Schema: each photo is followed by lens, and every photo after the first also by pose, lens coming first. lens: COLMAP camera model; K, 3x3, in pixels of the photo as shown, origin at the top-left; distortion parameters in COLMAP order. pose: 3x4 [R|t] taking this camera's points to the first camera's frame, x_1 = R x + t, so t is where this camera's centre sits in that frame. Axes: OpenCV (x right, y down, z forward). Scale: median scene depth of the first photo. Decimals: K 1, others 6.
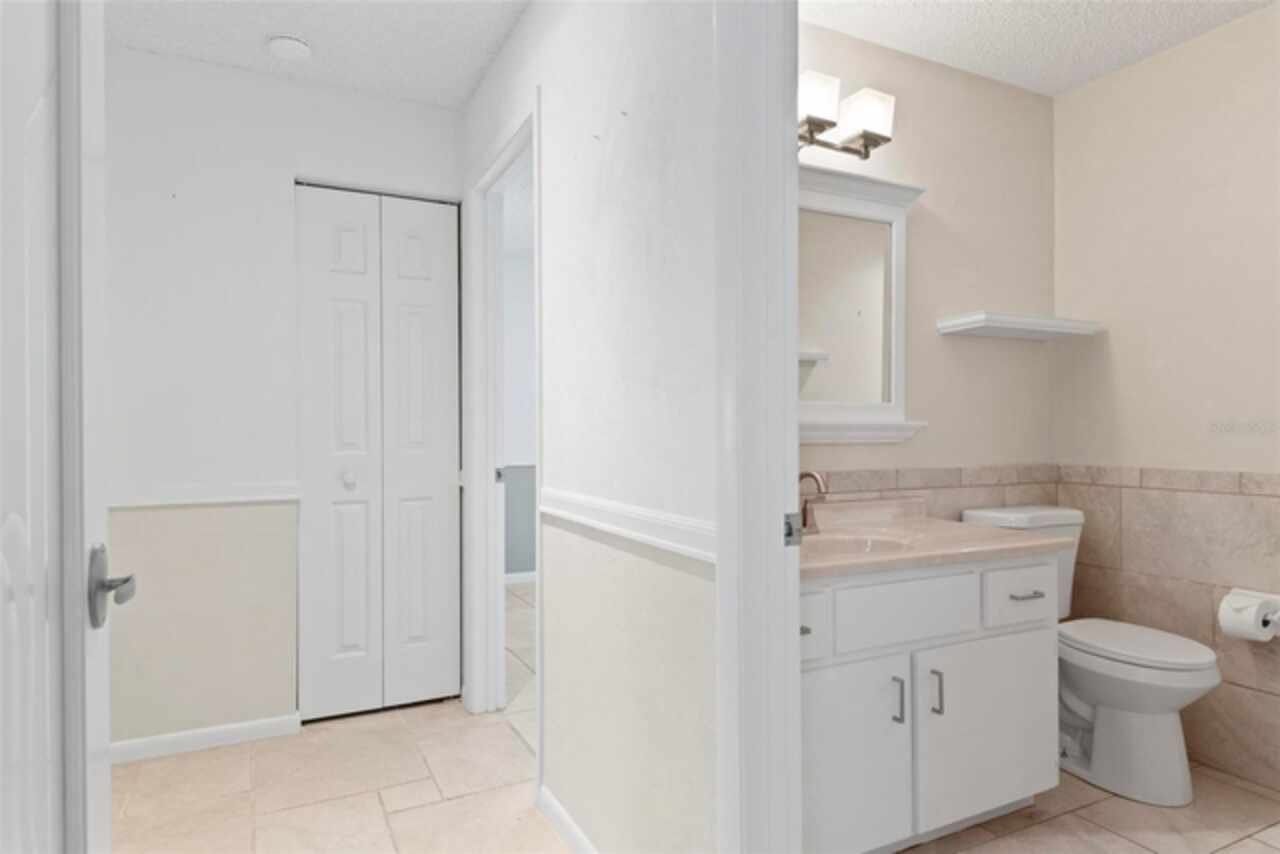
lens RADIAL K [[752.2, 0, 646.8], [0, 752.2, 421.8], [0, 0, 1]] dist [0.019263, -0.013580]
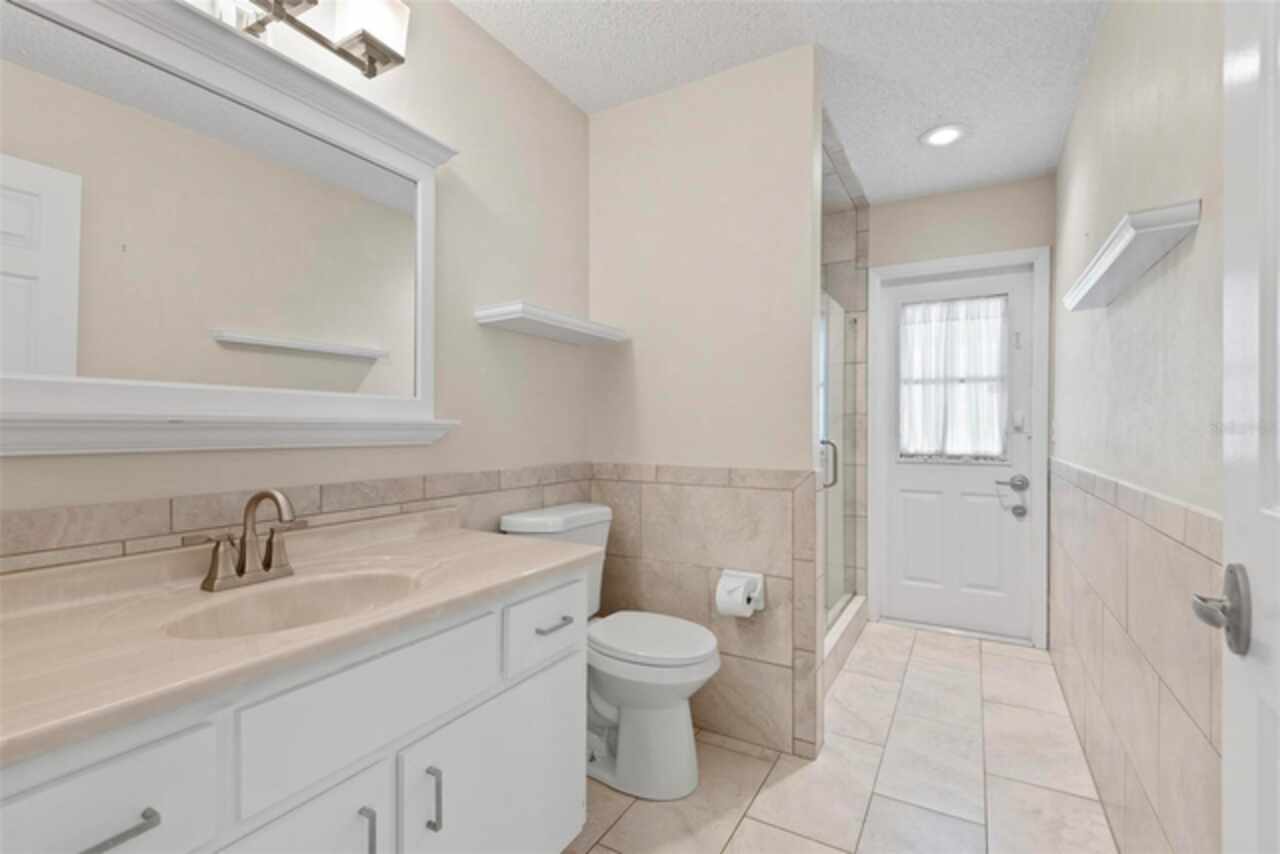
lens RADIAL K [[582.7, 0, 640.6], [0, 582.7, 425.4], [0, 0, 1]] dist [0.015260, -0.006460]
pose [[0.837935, 0.007723, 0.545716, 0.184324], [-0.009462, 0.999955, 0.000377, 0.003422], [-0.545688, -0.005479, 0.837970, 0.327975]]
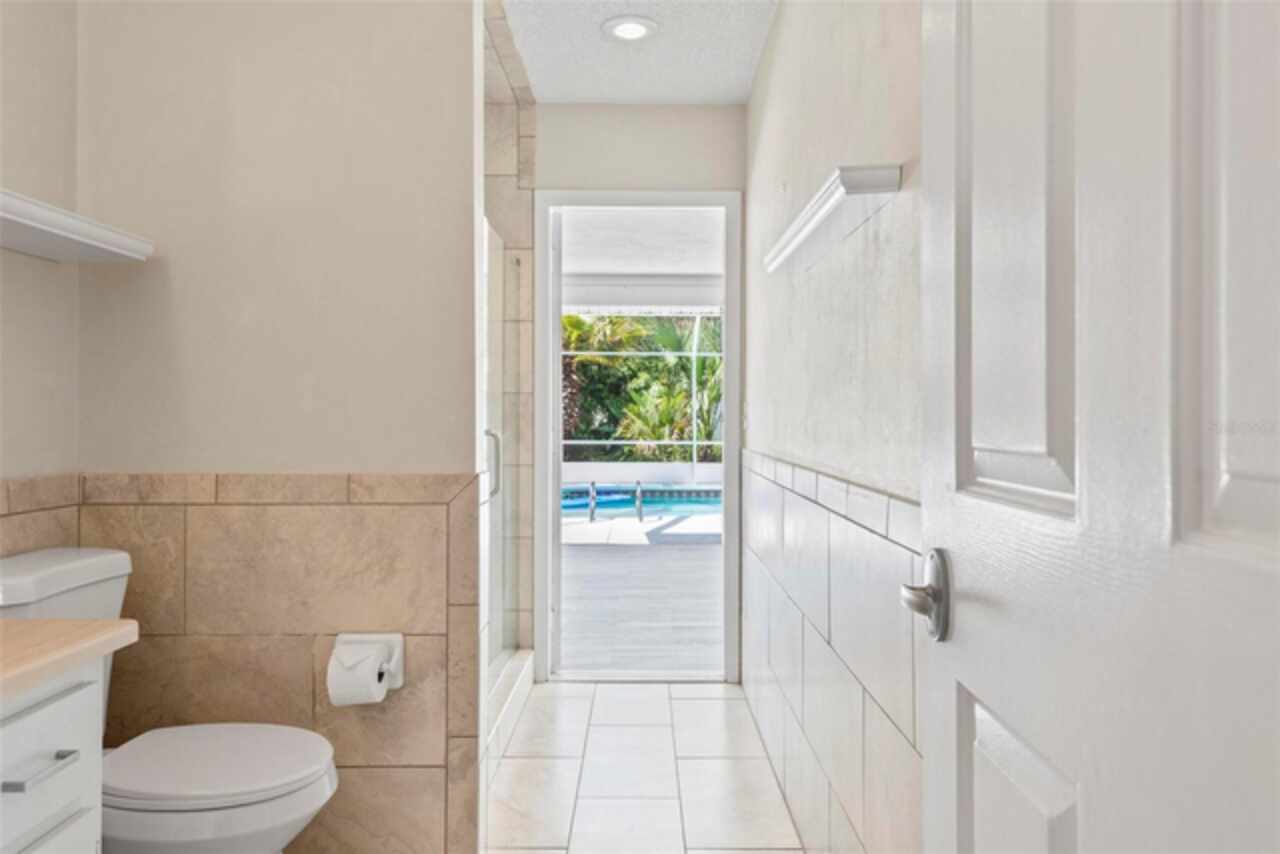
lens RADIAL K [[884.8, 0, 640.5], [0, 884.8, 409.9], [0, 0, 1]] dist [0.016650, -0.002589]
pose [[0.450239, 0.009719, 0.892855, 0.140104], [-0.010162, 0.999932, -0.005761, 0.006035], [-0.892850, -0.006479, 0.450307, 0.353298]]
